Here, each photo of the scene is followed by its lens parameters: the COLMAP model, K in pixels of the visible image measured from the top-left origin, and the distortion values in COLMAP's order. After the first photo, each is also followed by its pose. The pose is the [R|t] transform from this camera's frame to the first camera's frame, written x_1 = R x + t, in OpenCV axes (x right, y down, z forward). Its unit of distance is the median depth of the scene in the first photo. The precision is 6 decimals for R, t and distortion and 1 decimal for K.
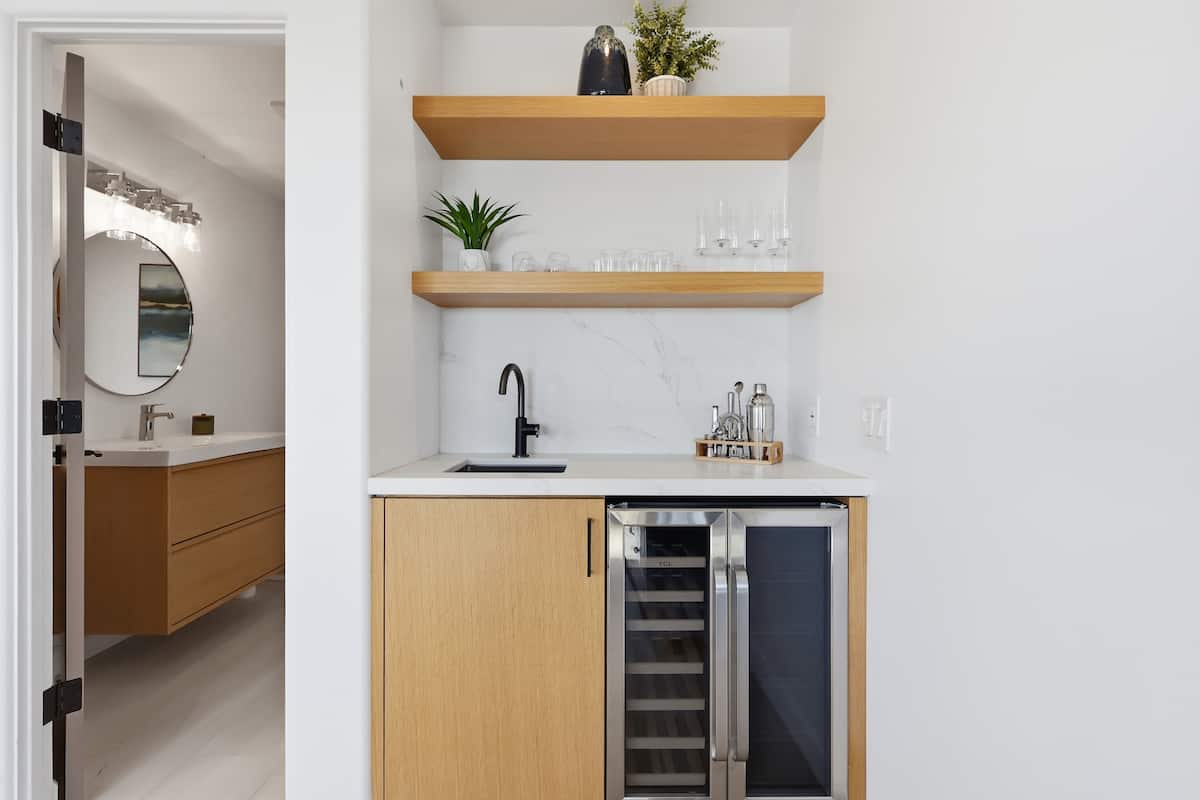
lens RADIAL K [[564.5, 0, 606.8], [0, 564.5, 395.9], [0, 0, 1]] dist [0.004181, 0.001089]
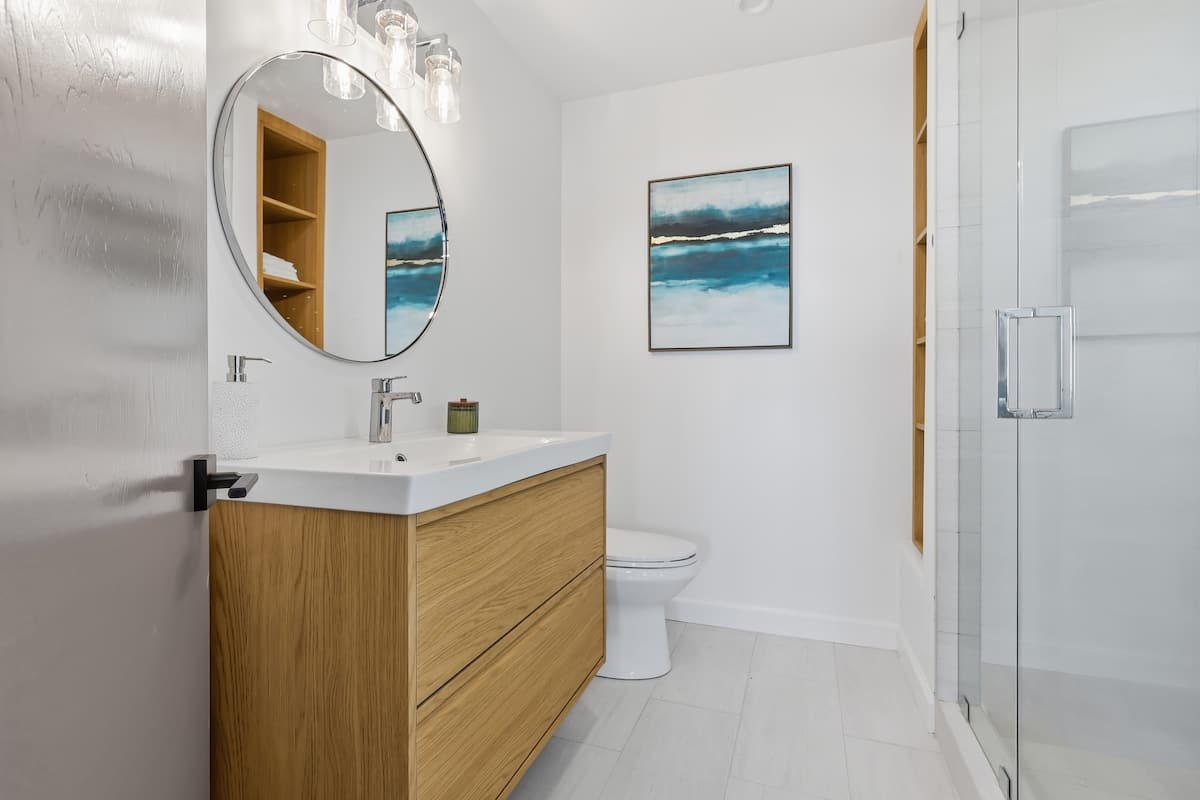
lens RADIAL K [[564.5, 0, 597.3], [0, 564.5, 399.2], [0, 0, 1]] dist [0.004181, 0.001089]
pose [[0.937826, 0.000655, -0.347105, -0.377163], [-0.000180, 0.999999, 0.001399, 0.031756], [0.347106, -0.001250, 0.937825, 0.495695]]
